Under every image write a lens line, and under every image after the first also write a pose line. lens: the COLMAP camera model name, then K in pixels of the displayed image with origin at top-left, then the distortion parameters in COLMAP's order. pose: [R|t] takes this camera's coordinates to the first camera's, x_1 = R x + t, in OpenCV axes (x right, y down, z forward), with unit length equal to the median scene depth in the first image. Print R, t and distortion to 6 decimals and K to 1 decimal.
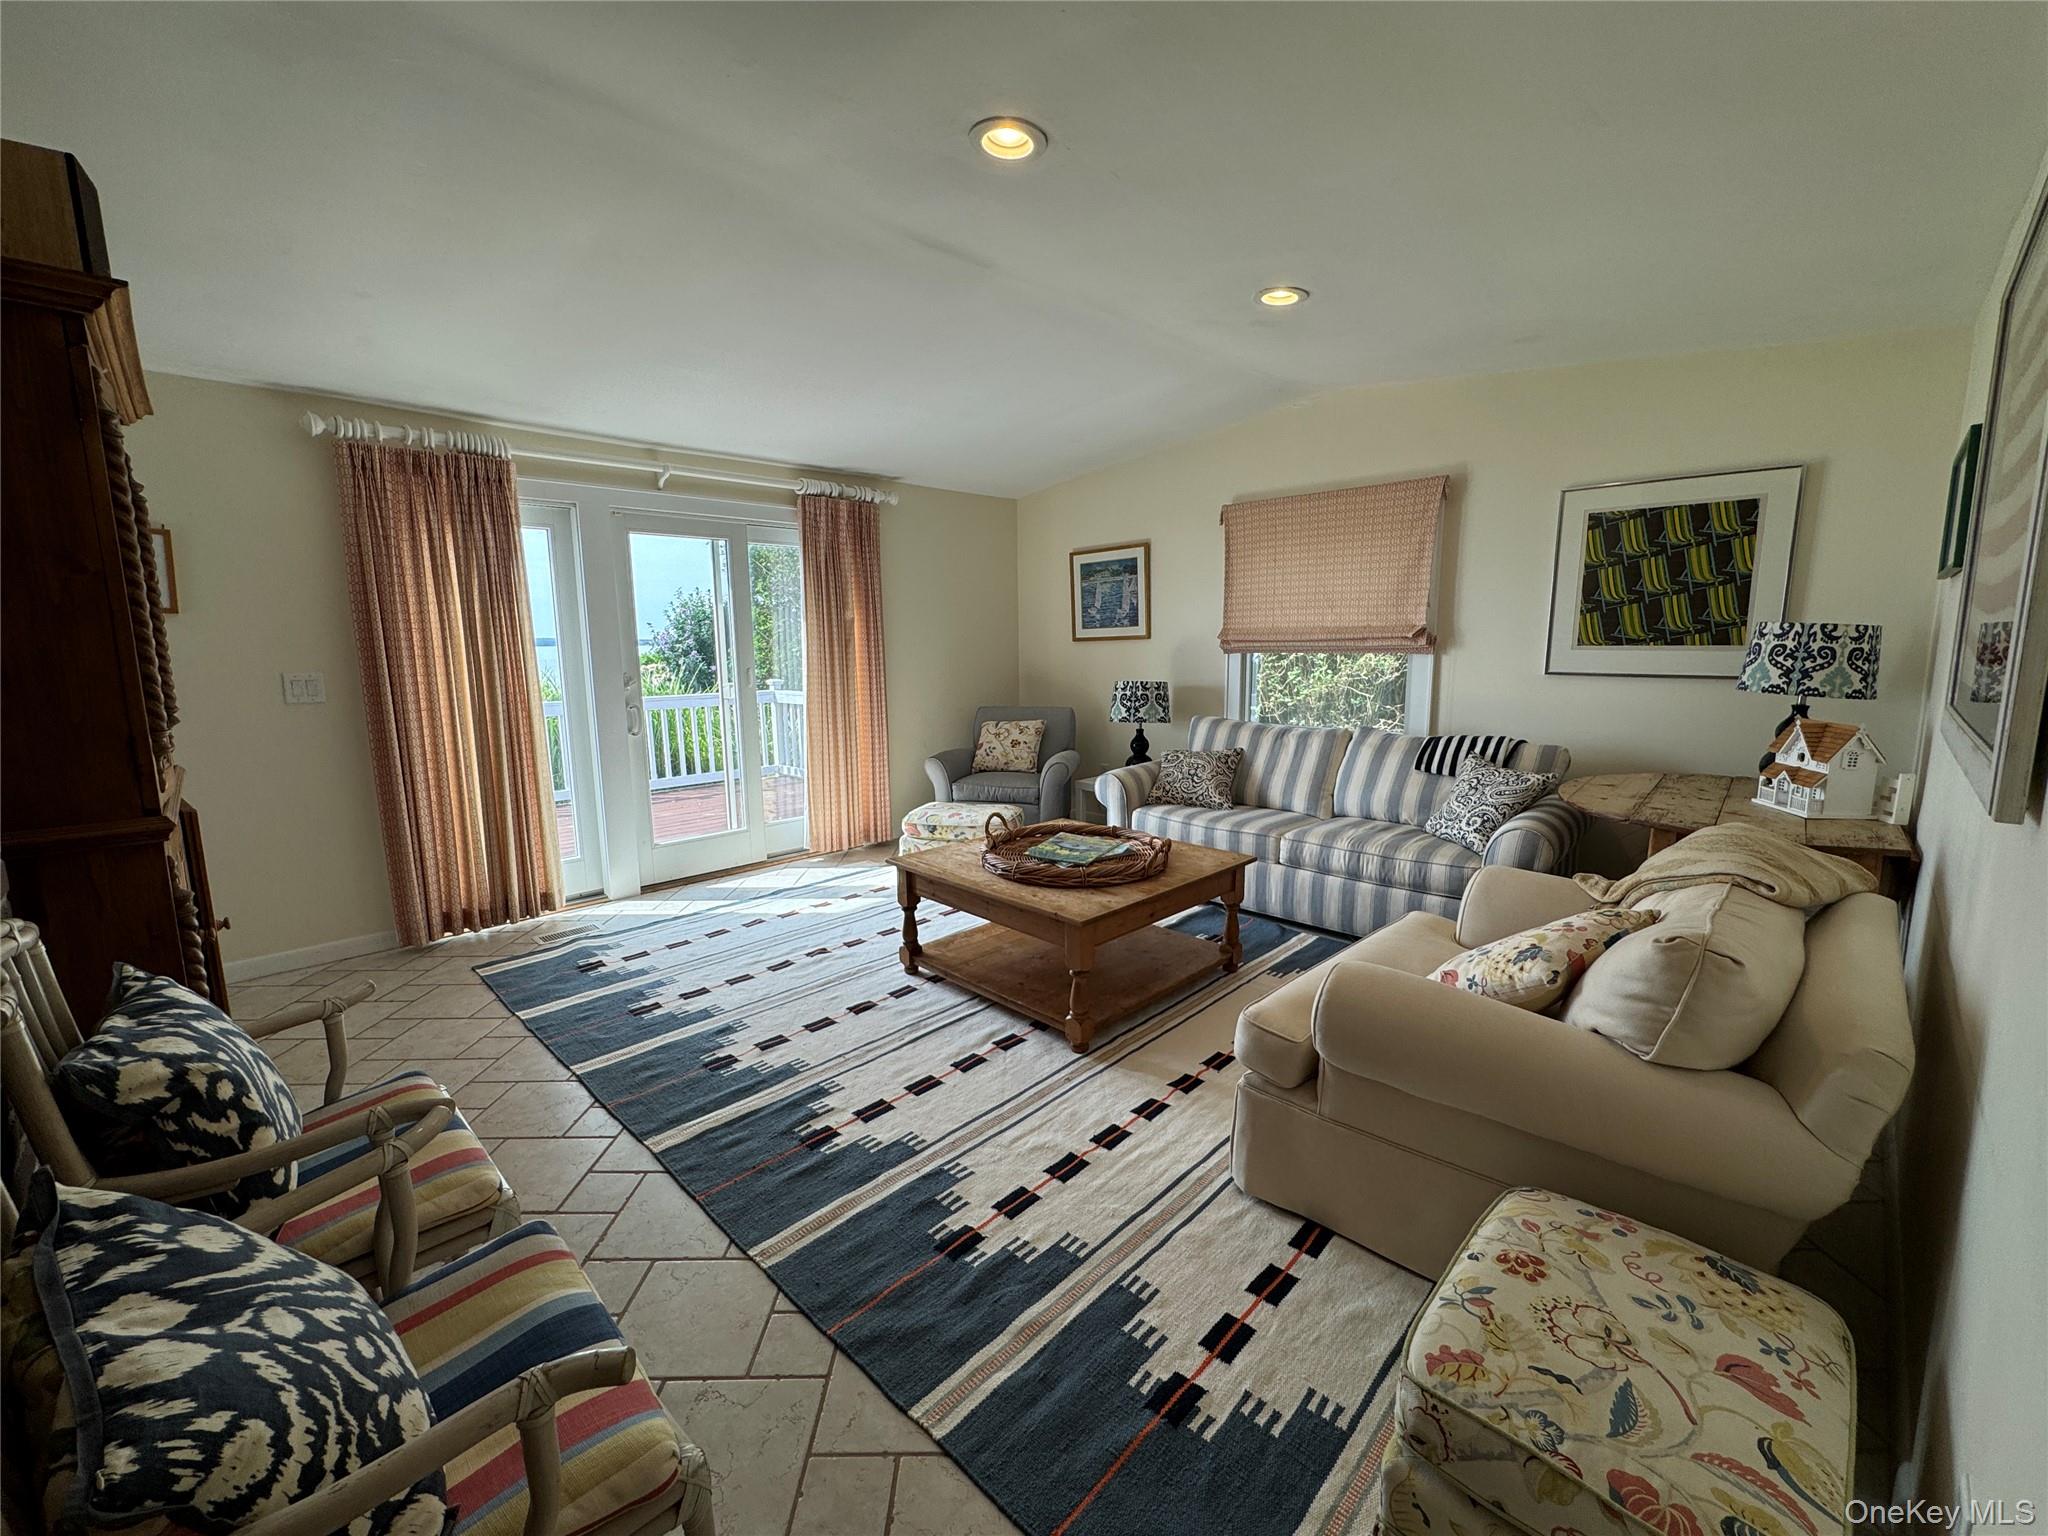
lens RADIAL K [[817.6, 0, 1019.1], [0, 817.6, 761.6], [0, 0, 1]] dist [0.007007, 0.000441]
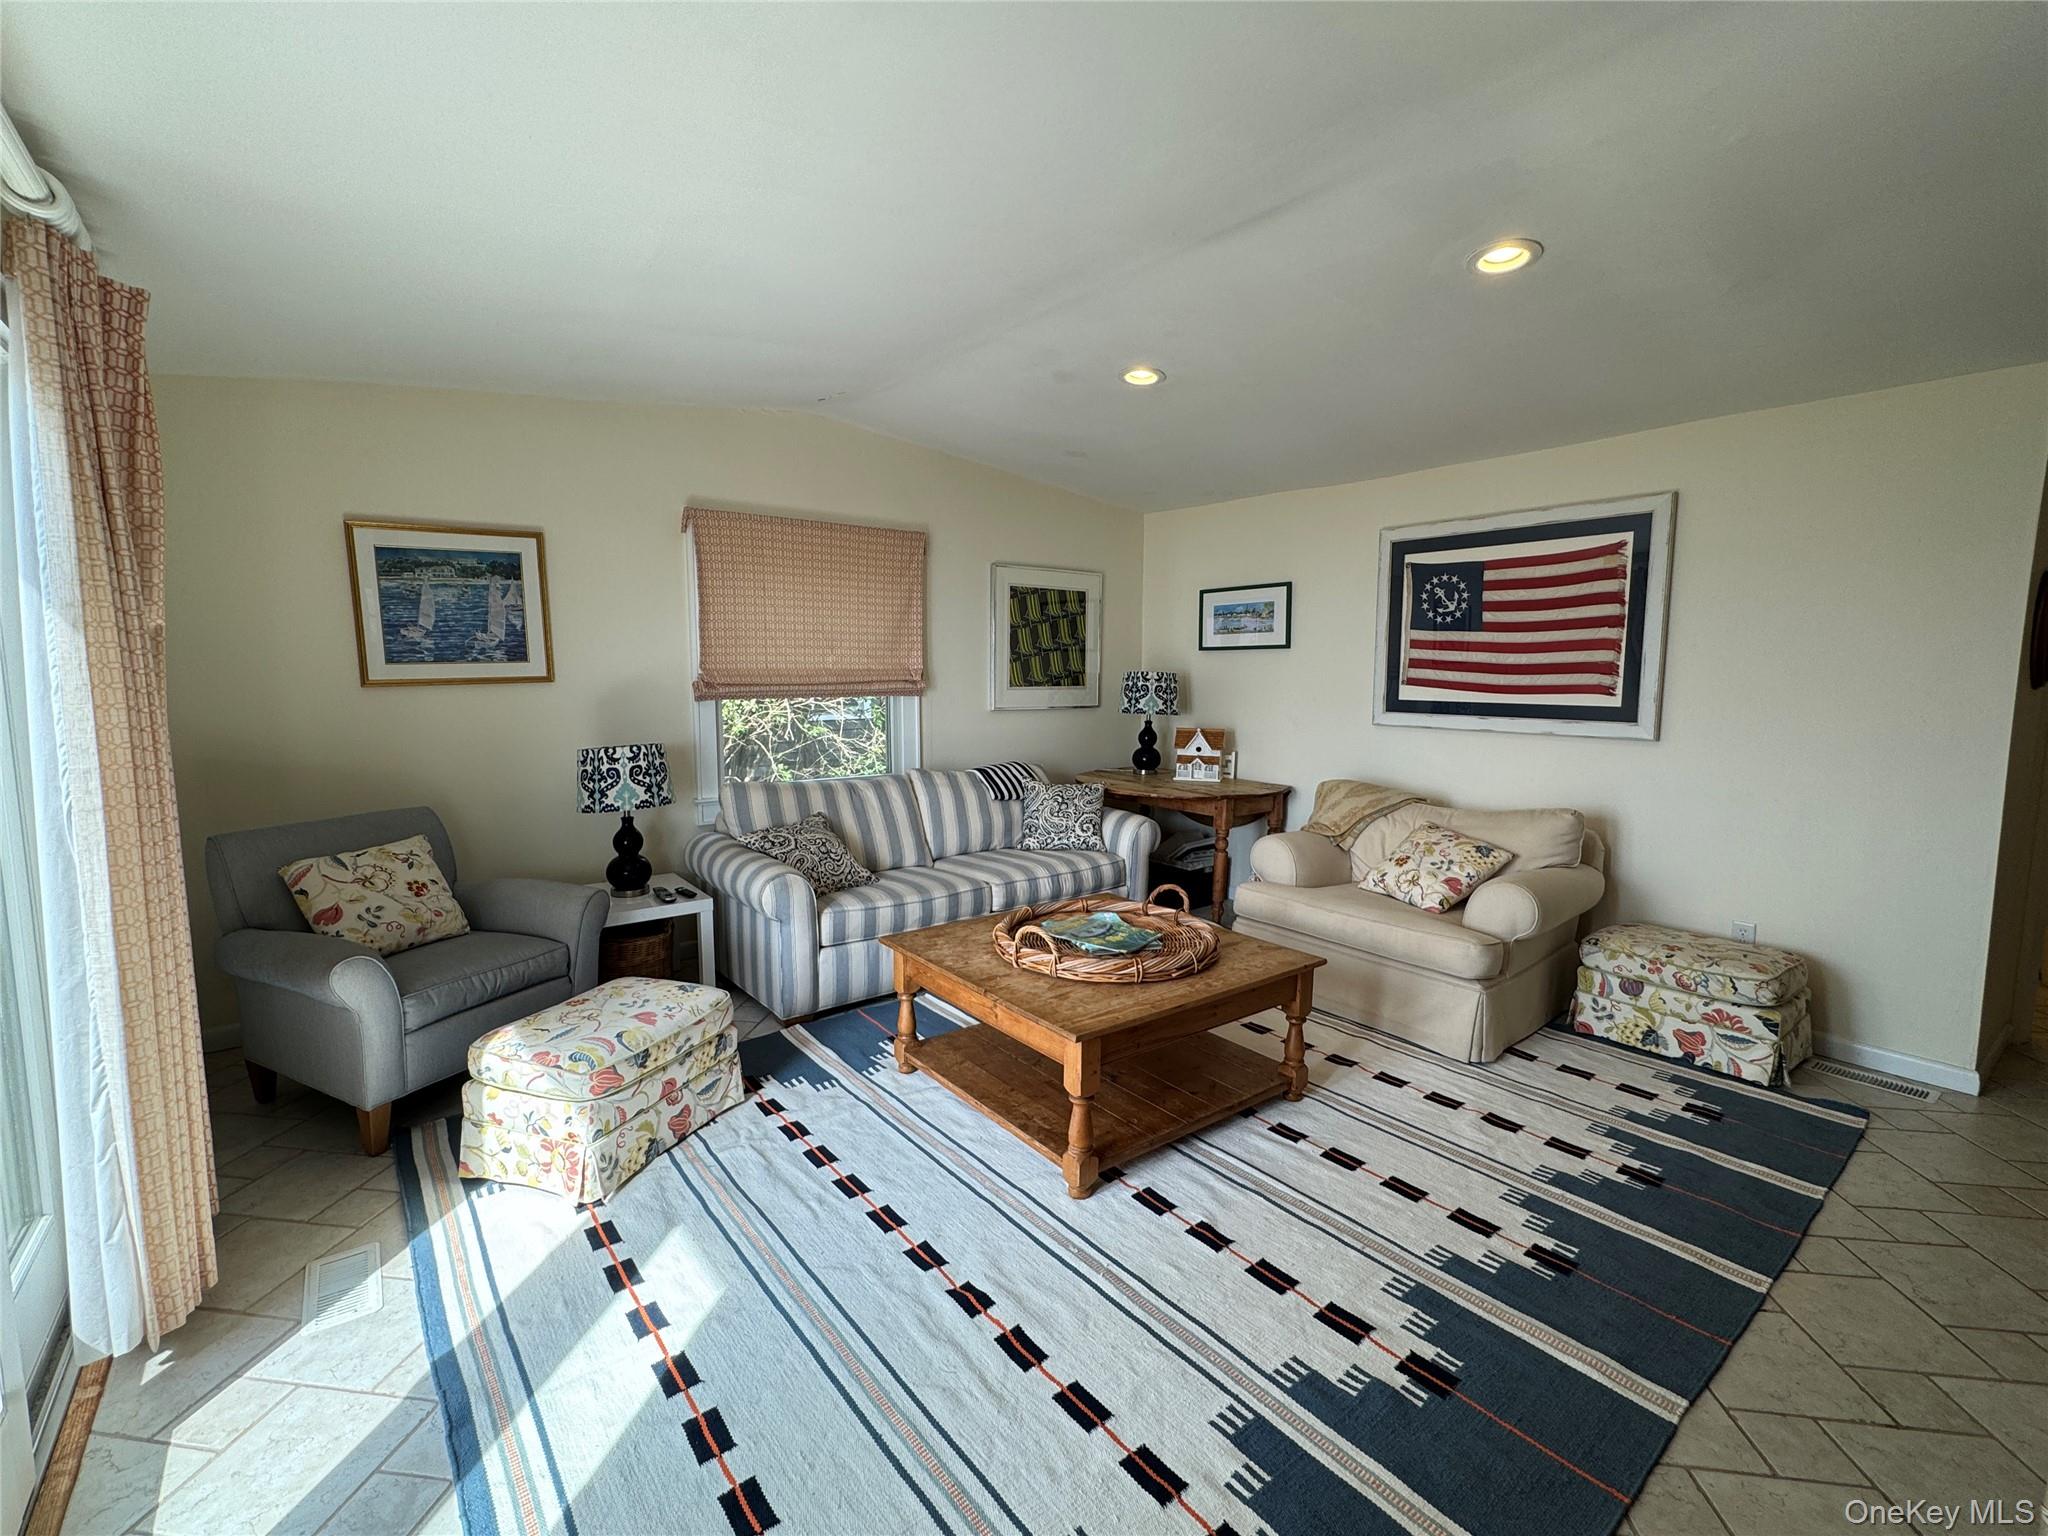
lens RADIAL K [[896.7, 0, 1017.2], [0, 896.7, 762.2], [0, 0, 1]] dist [-0.001146, -0.000234]
pose [[0.143666, -0.091925, 0.985347, -0.626147], [0.146787, 0.986642, 0.070644, -0.107372], [-0.978680, 0.134487, 0.155241, 0.692225]]
